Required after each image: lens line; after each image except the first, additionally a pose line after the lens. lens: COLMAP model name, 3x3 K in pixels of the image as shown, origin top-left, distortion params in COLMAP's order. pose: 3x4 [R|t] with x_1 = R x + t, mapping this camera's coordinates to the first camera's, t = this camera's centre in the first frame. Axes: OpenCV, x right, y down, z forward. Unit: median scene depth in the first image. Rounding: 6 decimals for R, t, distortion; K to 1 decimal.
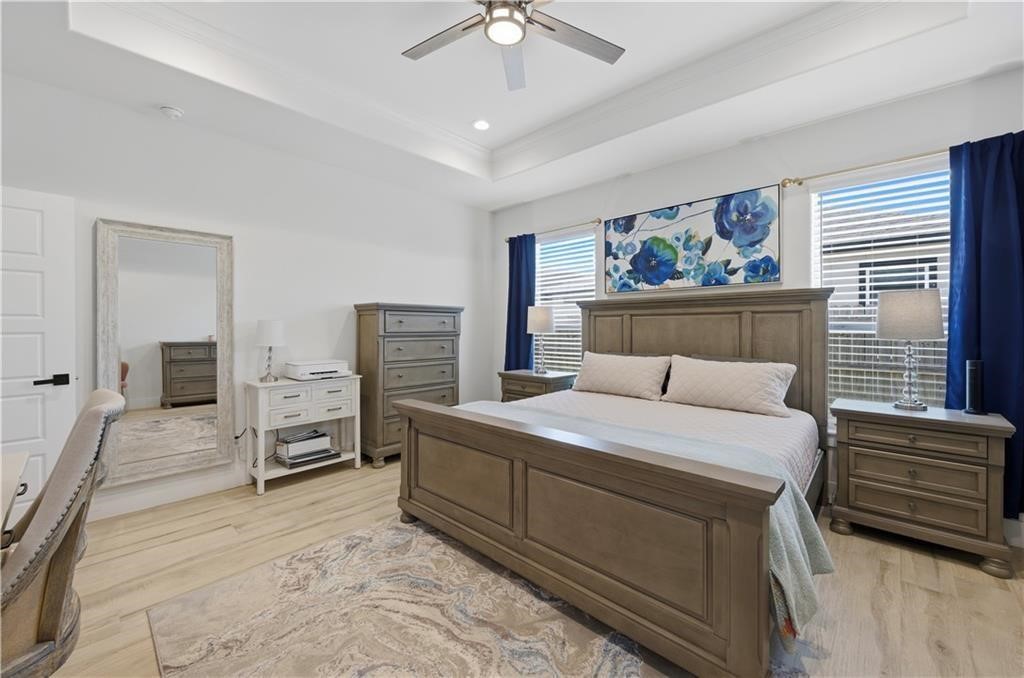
lens RADIAL K [[400.8, 0, 512.5], [0, 400.8, 332.2], [0, 0, 1]] dist [0.004000, -0.000029]
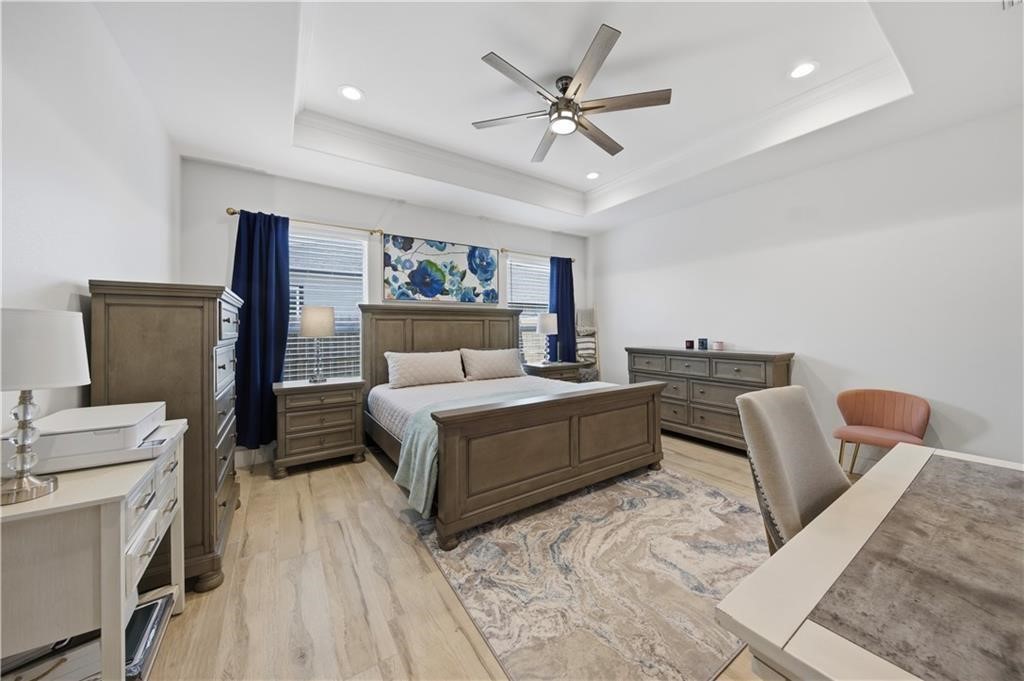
lens RADIAL K [[349.9, 0, 512.9], [0, 349.9, 330.7], [0, 0, 1]] dist [0.006360, -0.000320]
pose [[0.230736, -0.004905, 0.973004, -0.746853], [0.015248, 0.999883, 0.001425, -0.006766], [-0.972897, 0.014508, 0.230784, 0.512363]]
